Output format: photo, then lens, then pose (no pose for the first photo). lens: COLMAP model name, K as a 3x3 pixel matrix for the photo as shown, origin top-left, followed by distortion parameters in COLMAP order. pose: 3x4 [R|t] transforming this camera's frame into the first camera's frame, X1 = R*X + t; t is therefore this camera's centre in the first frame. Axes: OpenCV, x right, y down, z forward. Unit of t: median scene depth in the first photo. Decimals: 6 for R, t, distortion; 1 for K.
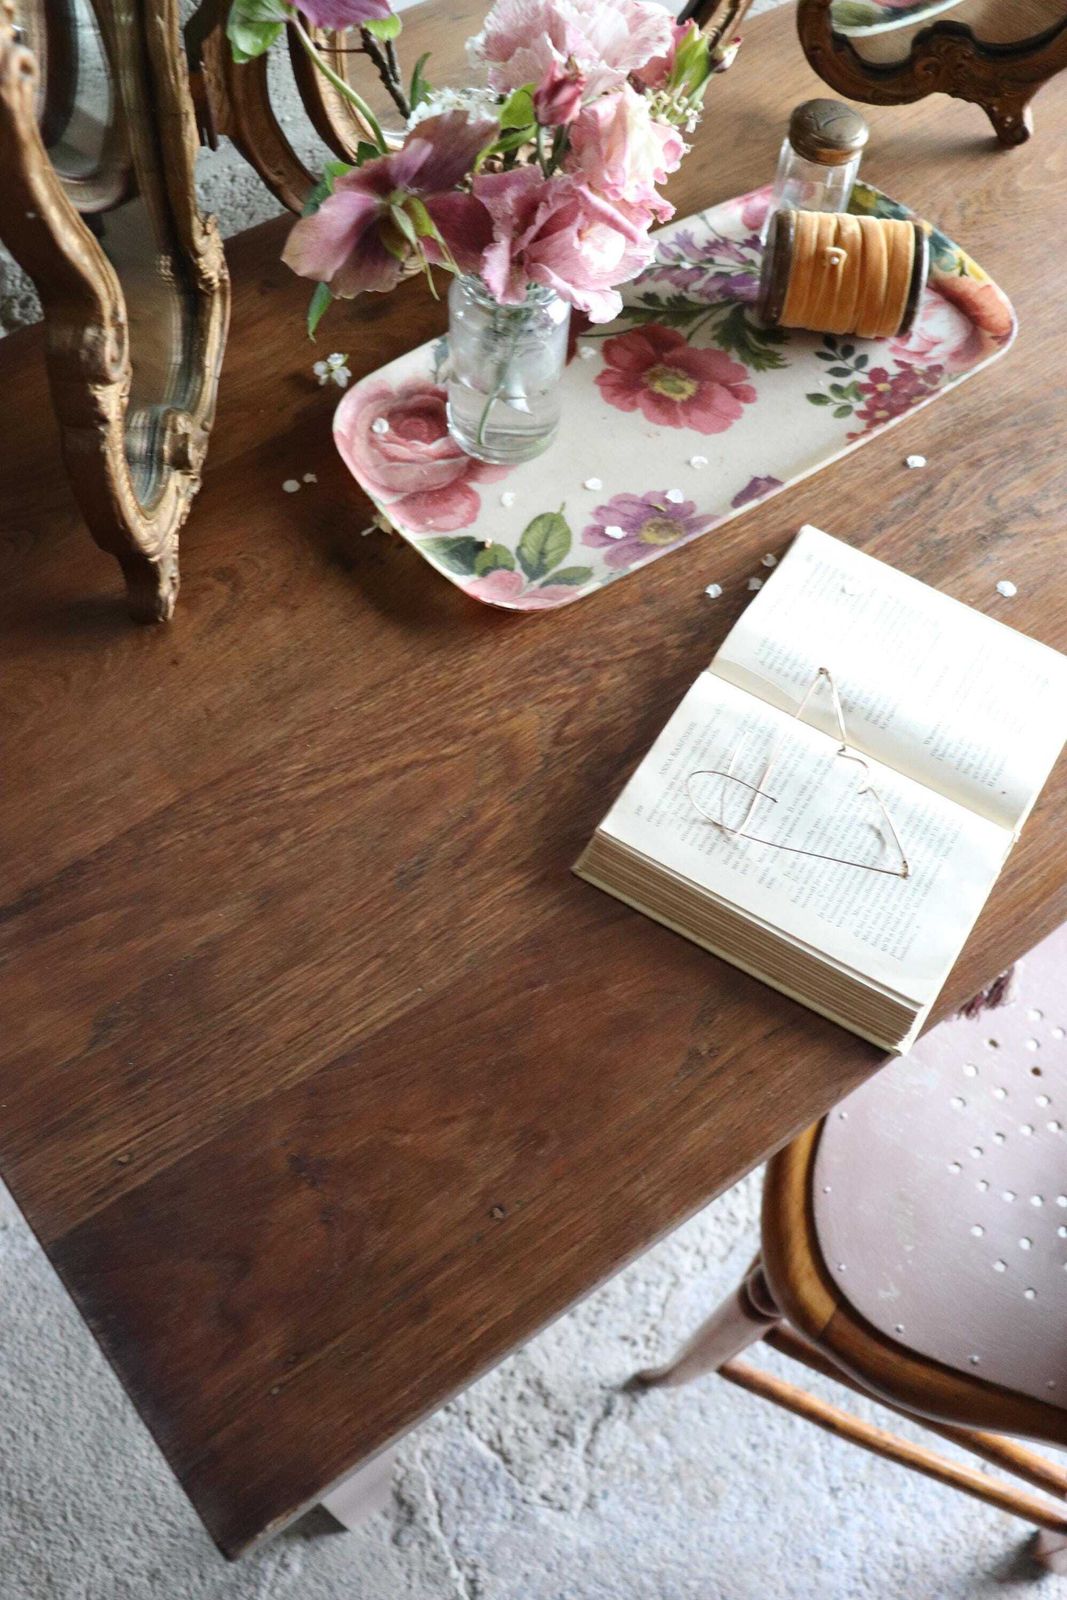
lens RADIAL K [[1477.1, 0, 550.4], [0, 1477.1, 776.0], [0, 0, 1]] dist [-0.077852, 0.000000]
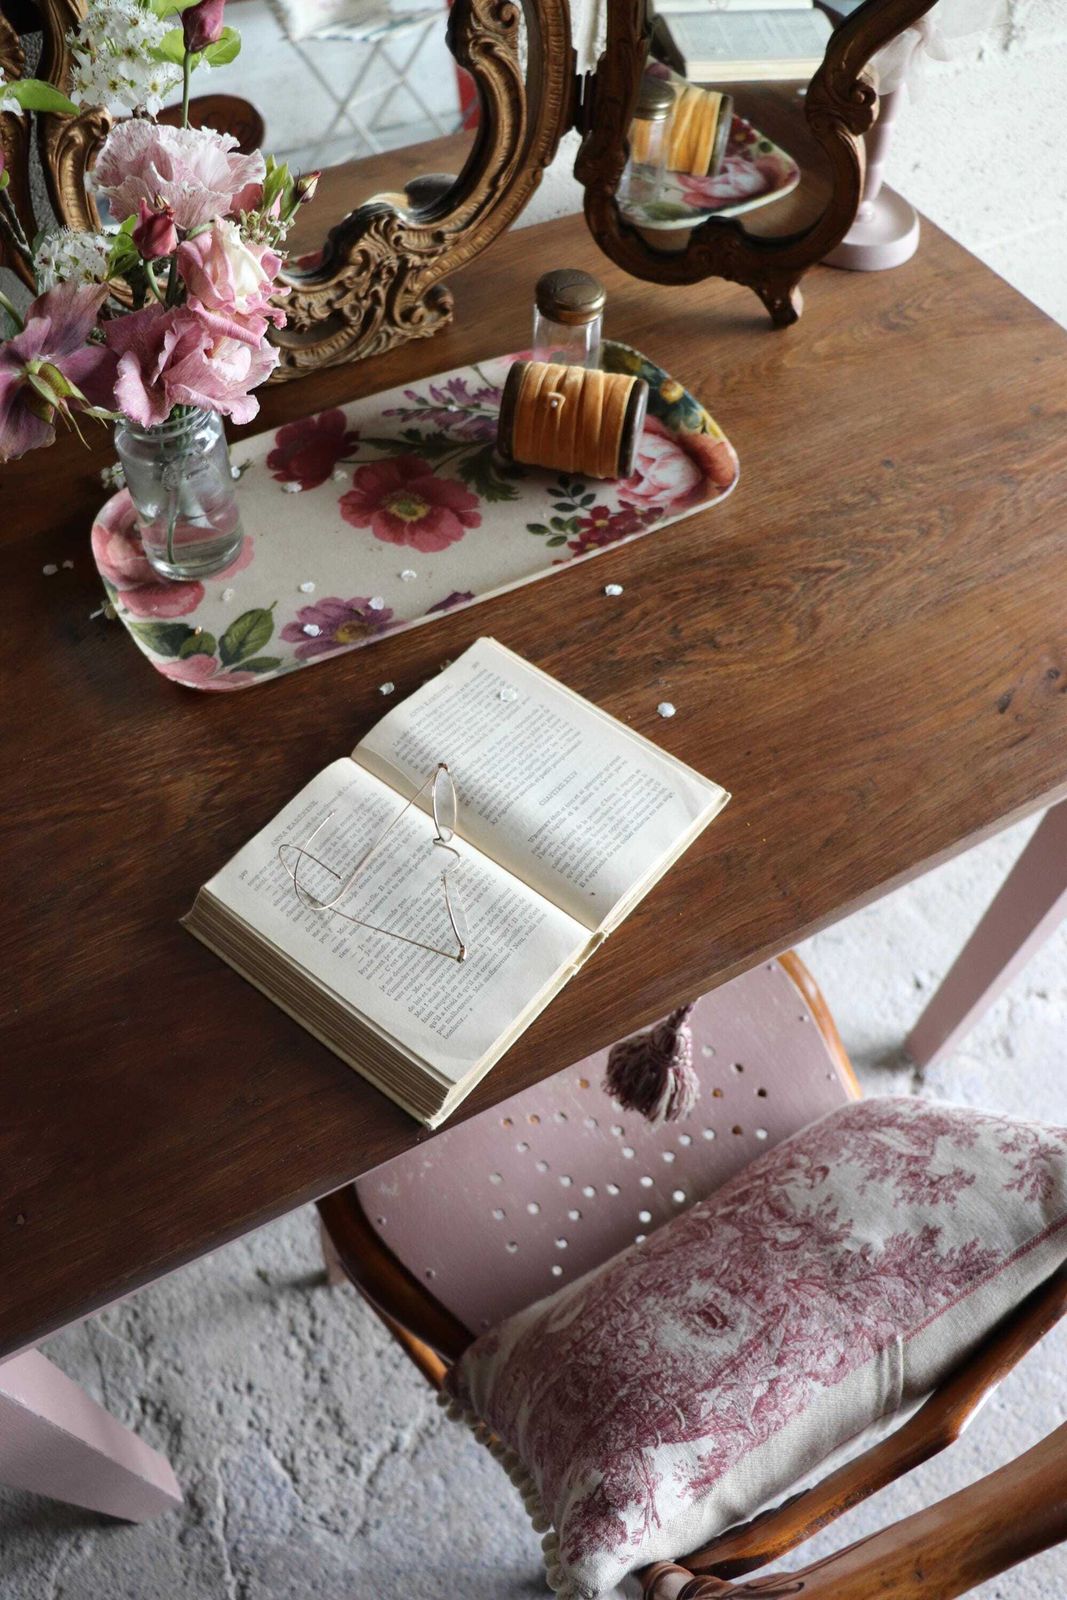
lens RADIAL K [[1292.5, 0, 538.9], [0, 1292.5, 792.3], [0, 0, 1]] dist [-0.167401, 0.134086]
pose [[0.991937, 0.092911, -0.086189, 0.294352], [-0.099381, 0.992287, -0.074087, 0.009912], [0.078641, 0.082056, 0.993520, 0.062751]]
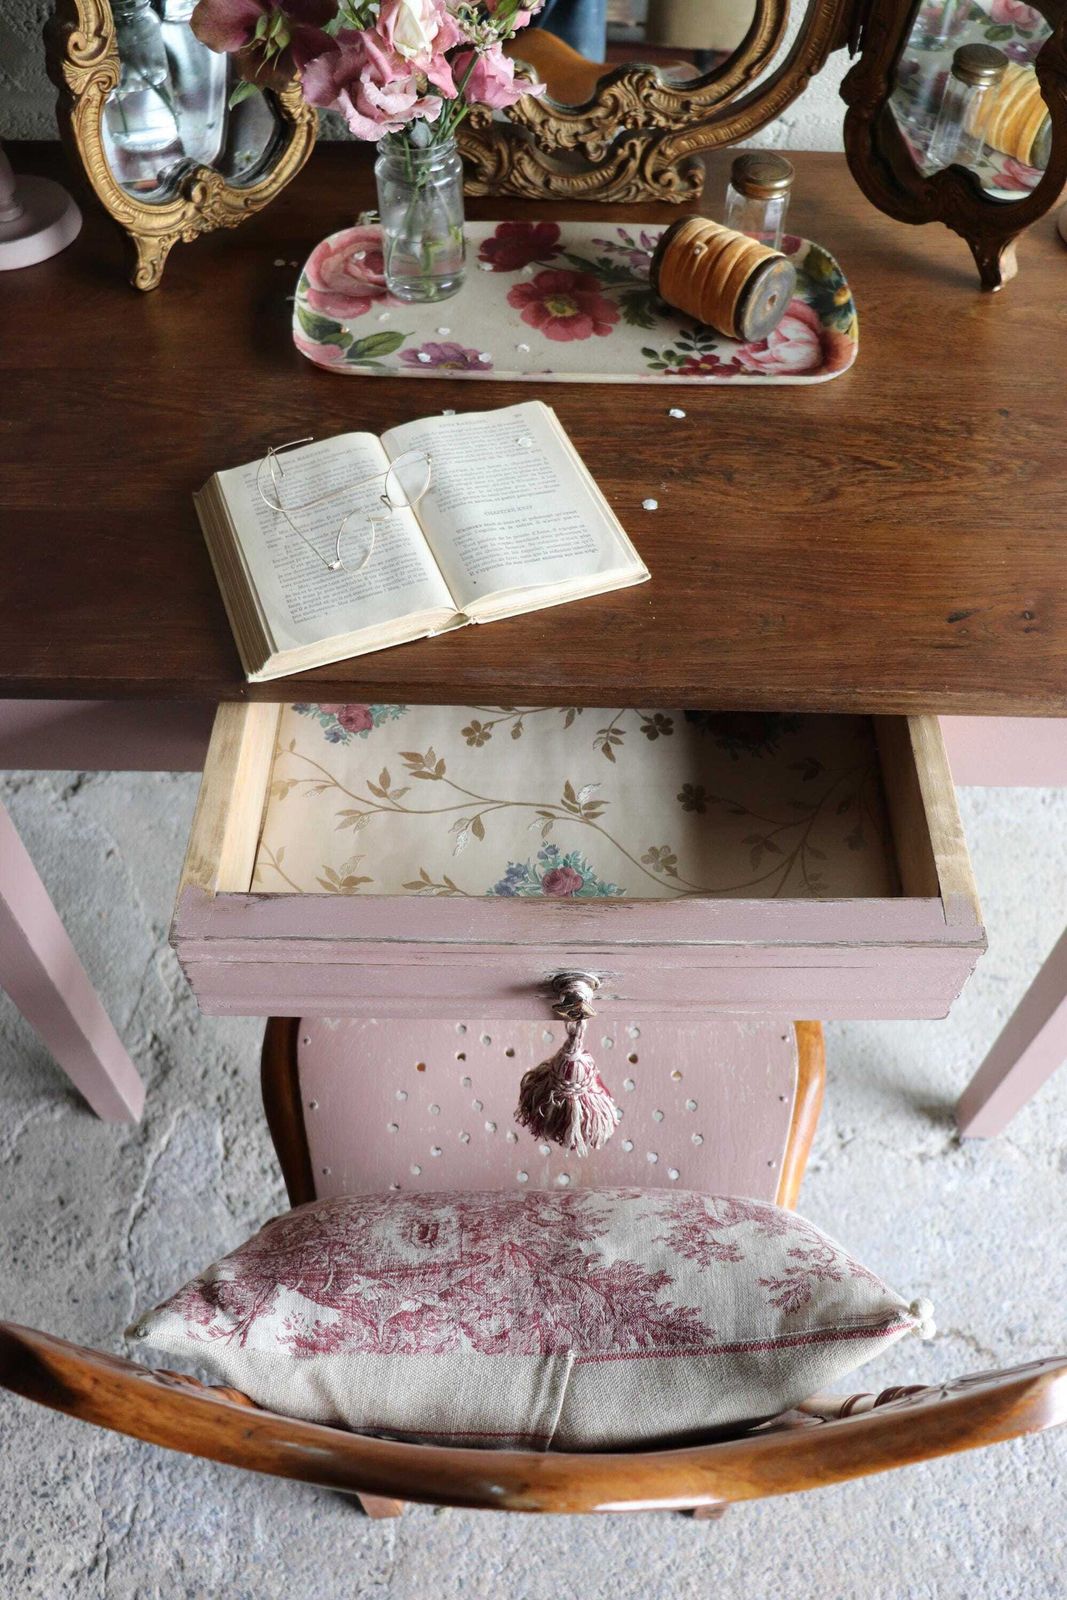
lens RADIAL K [[1292.5, 0, 547.7], [0, 1292.5, 786.6], [0, 0, 1]] dist [-0.167401, 0.134086]
pose [[0.788564, 0.467656, -0.399331, 0.738015], [-0.514258, 0.857562, -0.011222, 0.117524], [0.337203, 0.214208, 0.916738, 0.067526]]
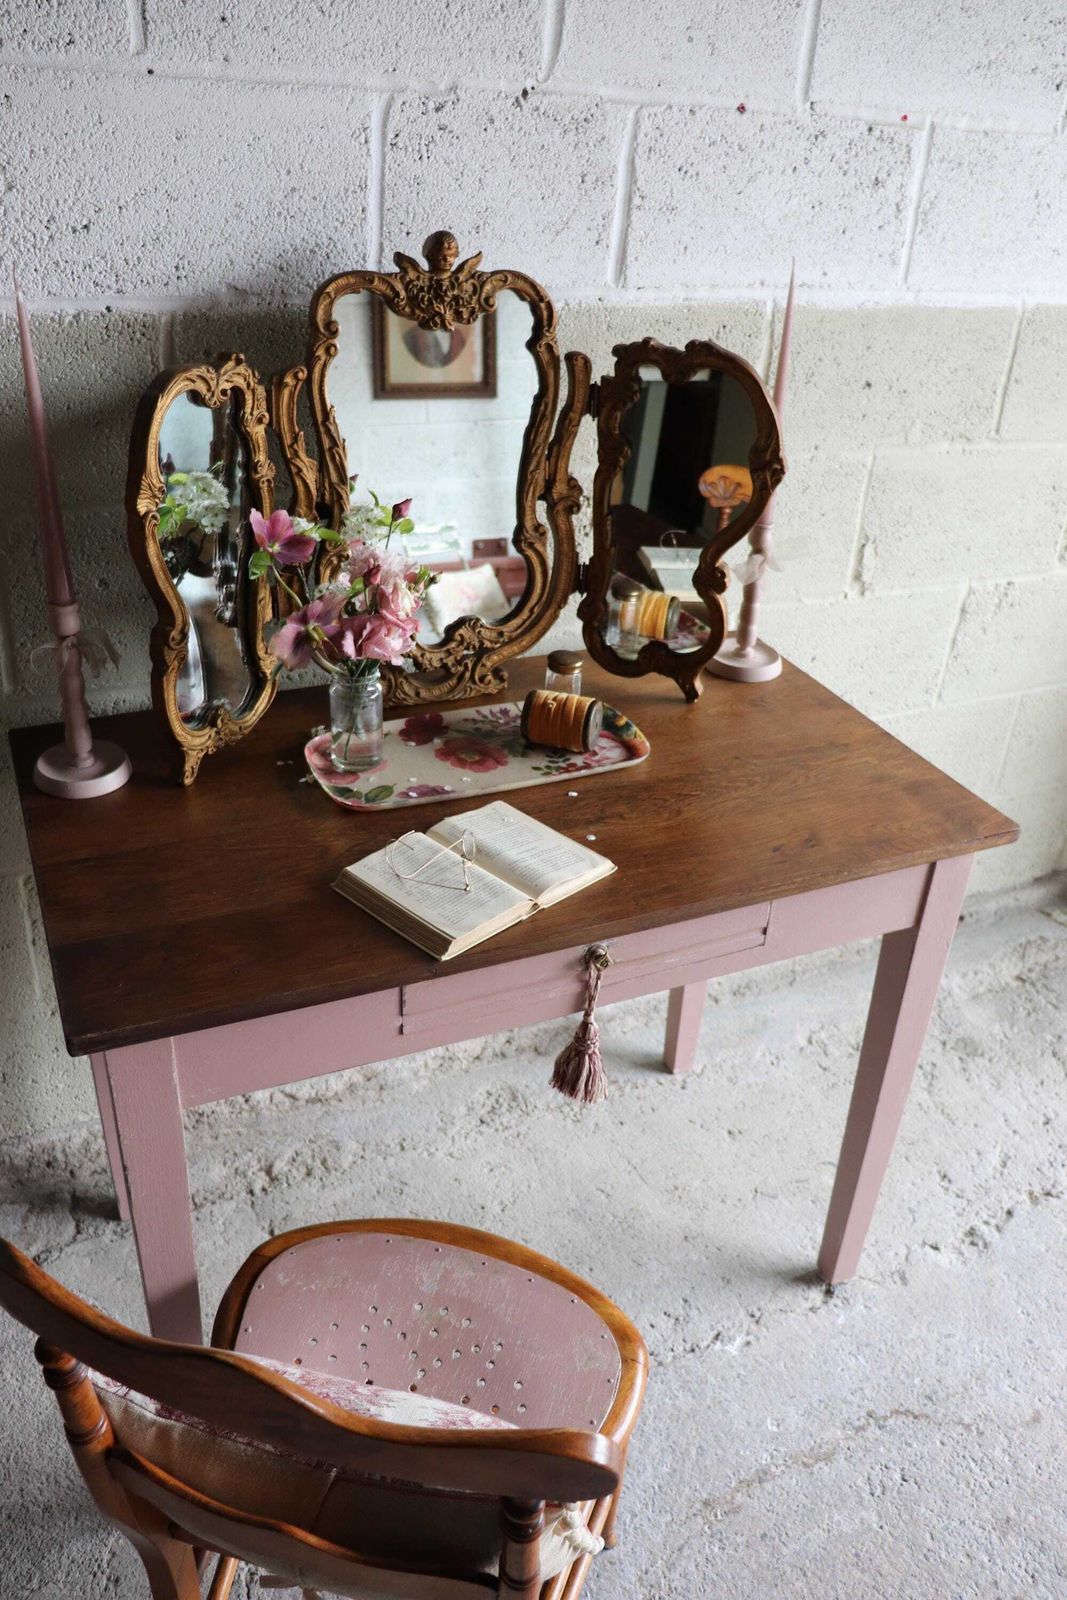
lens RADIAL K [[1294.2, 0, 540.7], [0, 1294.2, 797.7], [0, 0, 1]] dist [-0.169394, 0.141397]
pose [[0.974117, 0.100053, -0.202696, 0.579427], [-0.189968, 0.848339, -0.494199, 0.699401], [0.122509, 0.519914, 0.845388, -0.536232]]
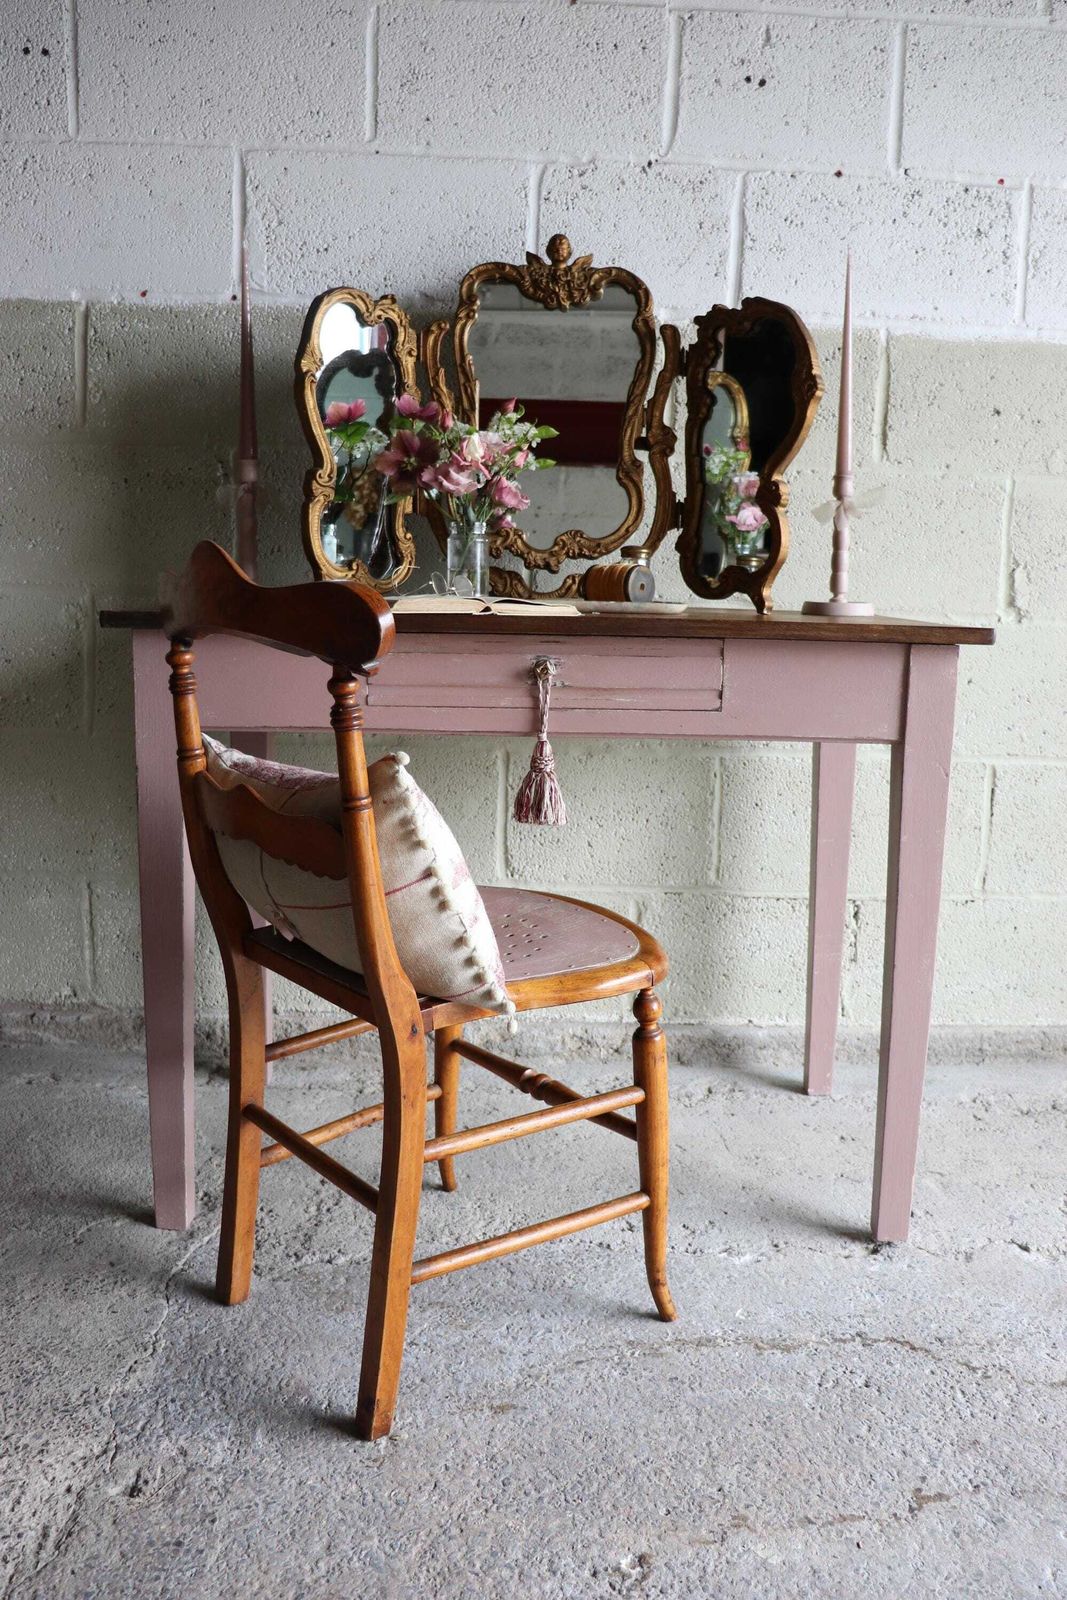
lens RADIAL K [[1292.5, 0, 546.7], [0, 1292.5, 802.5], [0, 0, 1]] dist [-0.167401, 0.134086]
pose [[0.796787, 0.054441, -0.601802, 1.484935], [-0.507285, 0.601394, -0.617242, 1.324815], [0.328317, 0.797096, 0.506800, 0.157324]]
